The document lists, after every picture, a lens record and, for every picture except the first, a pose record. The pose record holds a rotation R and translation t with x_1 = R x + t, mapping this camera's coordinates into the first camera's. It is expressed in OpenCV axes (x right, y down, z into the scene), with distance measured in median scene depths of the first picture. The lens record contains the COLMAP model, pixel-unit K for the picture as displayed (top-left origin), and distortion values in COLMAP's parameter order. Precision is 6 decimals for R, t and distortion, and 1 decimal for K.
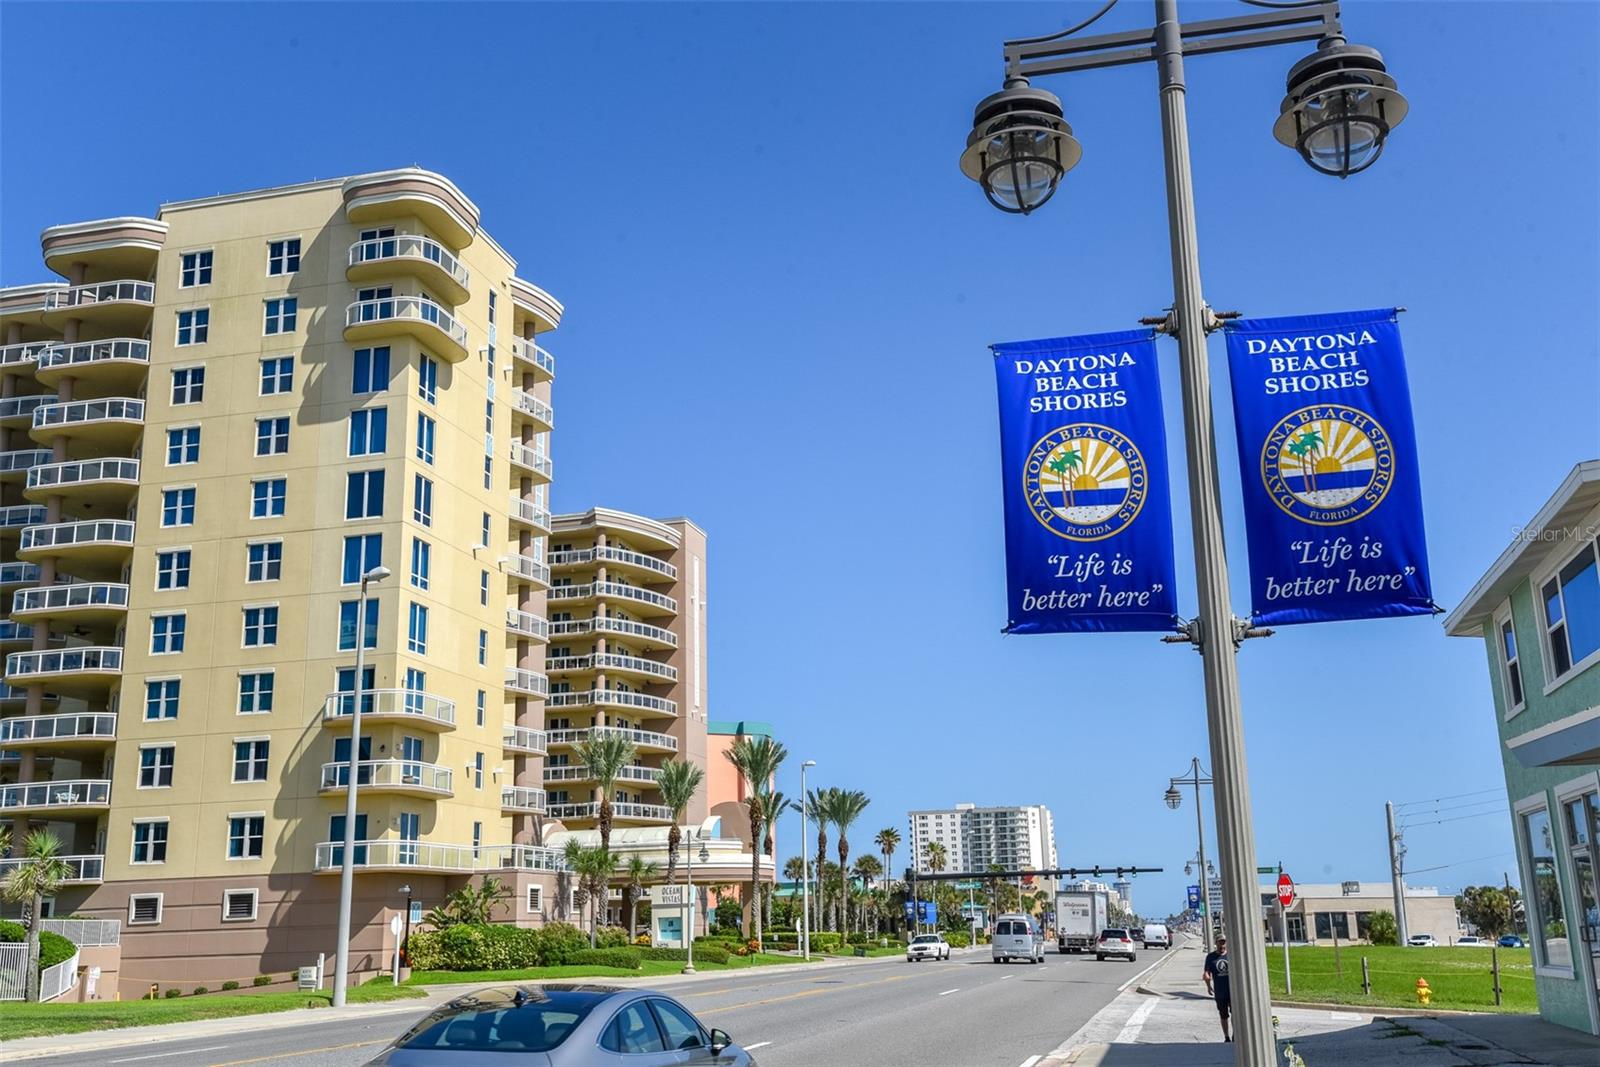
lens RADIAL K [[1545.2, 0, 800.0], [0, 1545.2, 533.5], [0, 0, 1]] dist [0.011086, 0.005685]
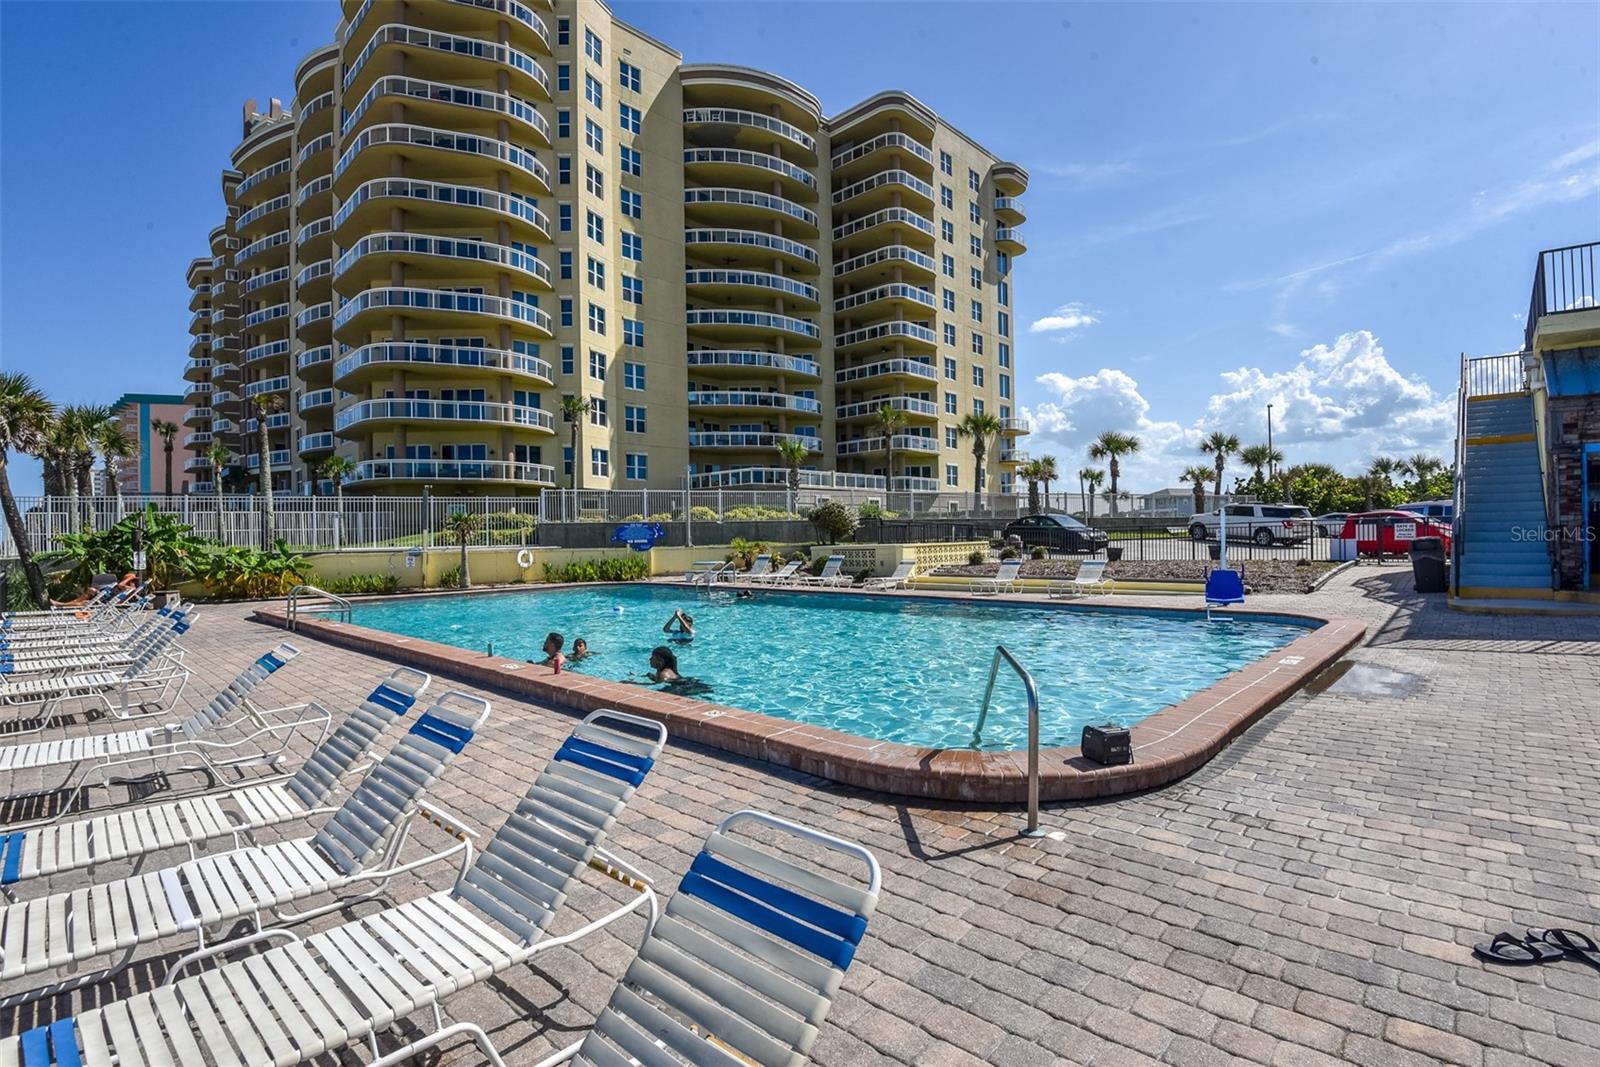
lens RADIAL K [[742.3, 0, 800.0], [0, 742.3, 533.5], [0, 0, 1]] dist [0.002419, -0.033546]
pose [[0.495050, 0.019551, 0.868644, -1.253573], [-0.215343, 0.971315, 0.100864, 0.203854], [-0.841756, -0.236989, 0.485060, 0.644236]]
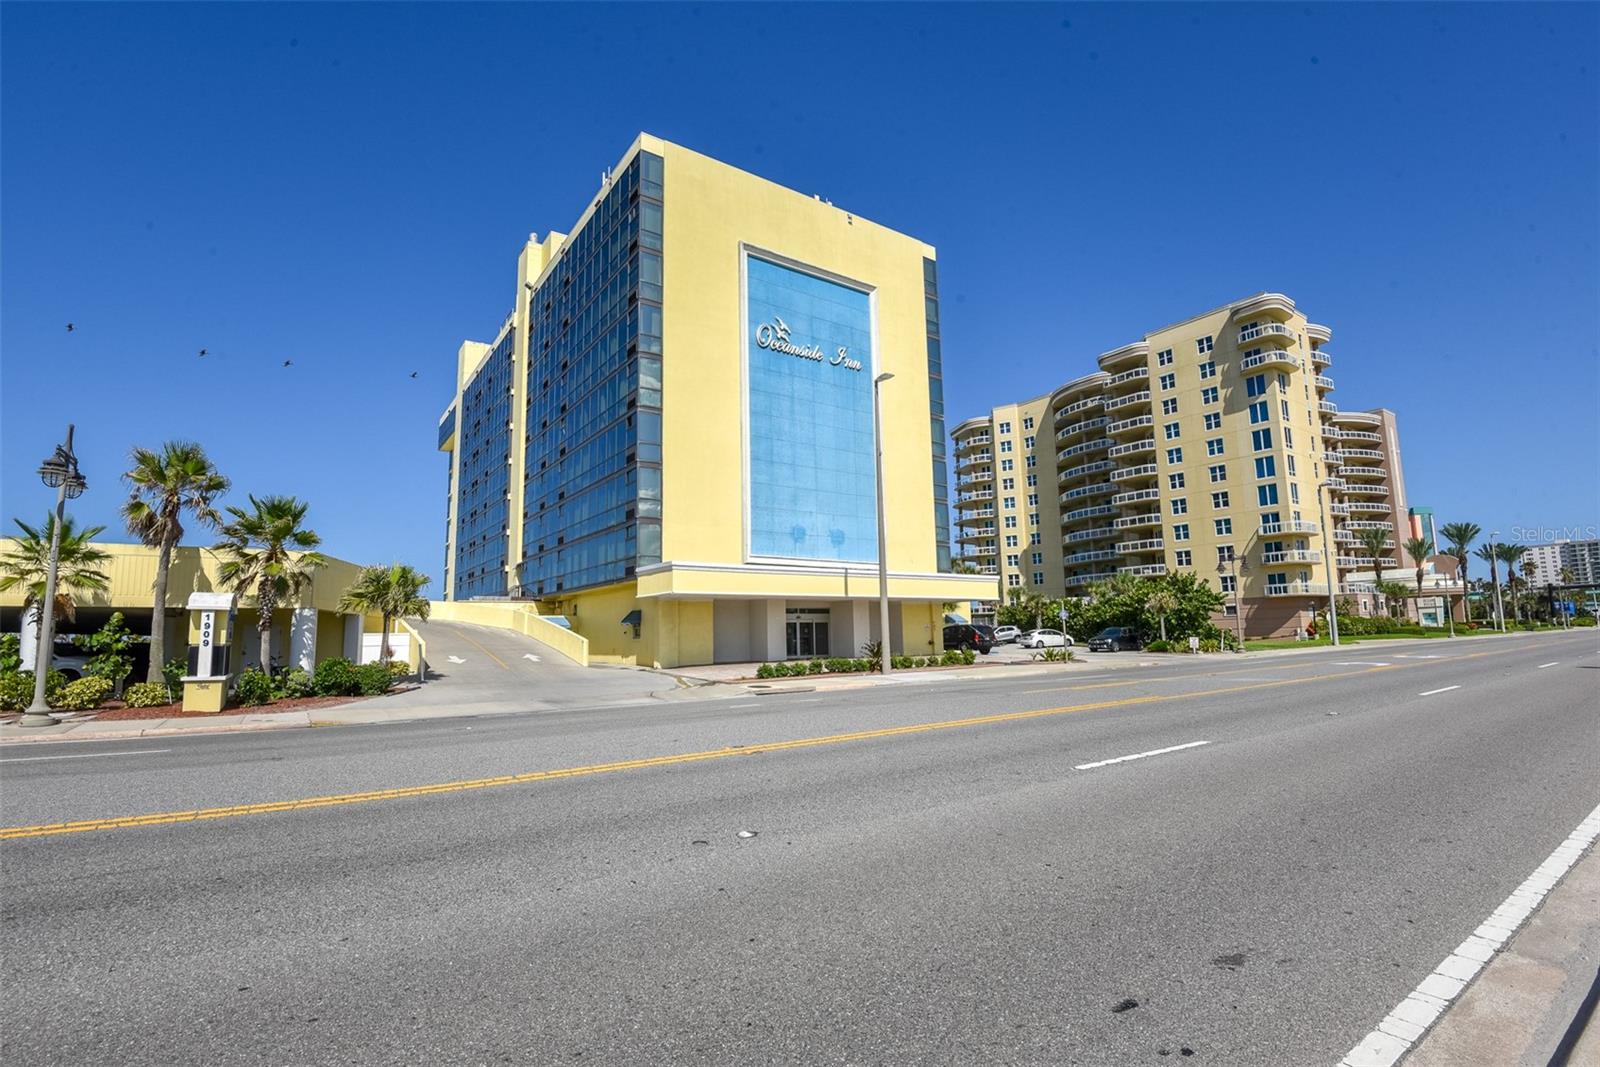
lens RADIAL K [[742.3, 0, 800.0], [0, 742.3, 533.5], [0, 0, 1]] dist [0.002419, -0.033546]
pose [[0.759661, -0.079351, -0.645460, -0.096286], [0.163084, 0.984057, 0.070961, -0.076677], [0.629538, -0.159171, 0.760491, -0.311618]]
